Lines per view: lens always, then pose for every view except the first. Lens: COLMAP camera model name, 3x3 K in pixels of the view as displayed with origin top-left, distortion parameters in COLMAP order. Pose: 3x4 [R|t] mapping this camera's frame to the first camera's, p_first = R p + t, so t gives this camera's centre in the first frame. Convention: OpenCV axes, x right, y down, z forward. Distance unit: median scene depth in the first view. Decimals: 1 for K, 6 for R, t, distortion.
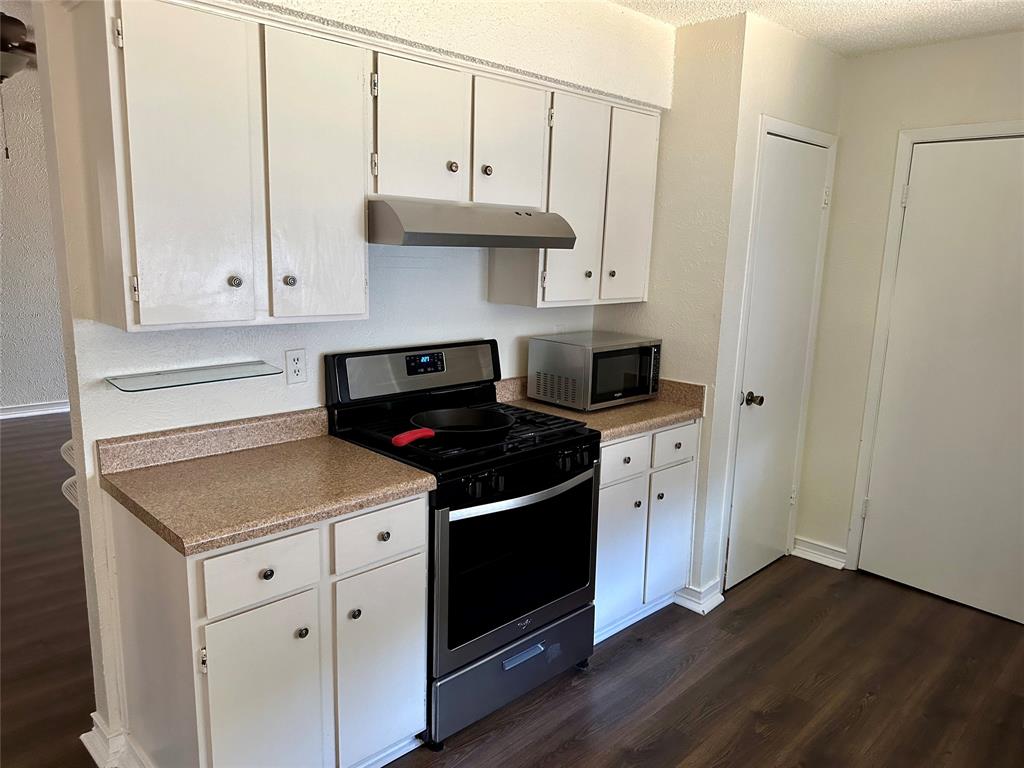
lens RADIAL K [[733.6, 0, 518.7], [0, 733.6, 383.8], [0, 0, 1]] dist [-0.001319, -0.000787]
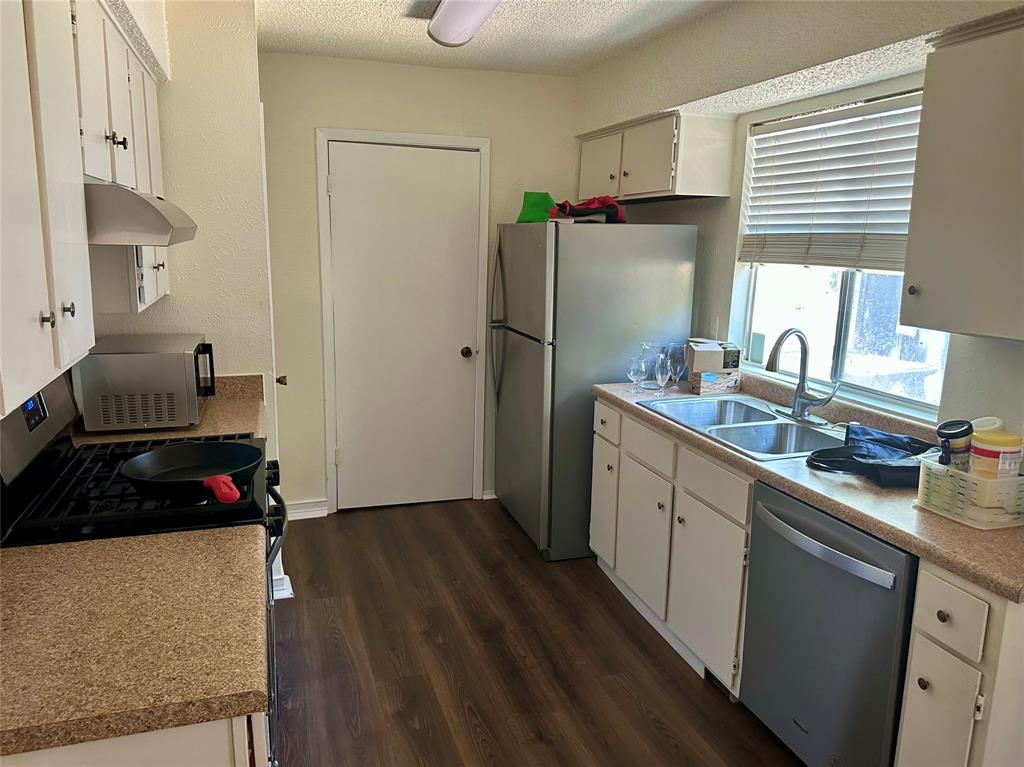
lens RADIAL K [[733.6, 0, 518.7], [0, 733.6, 383.3], [0, 0, 1]] dist [-0.001319, -0.000787]
pose [[0.434854, -0.196662, 0.878764, -0.462731], [0.165686, 0.976674, 0.136584, -0.062579], [-0.885127, 0.086205, 0.457295, 0.243622]]
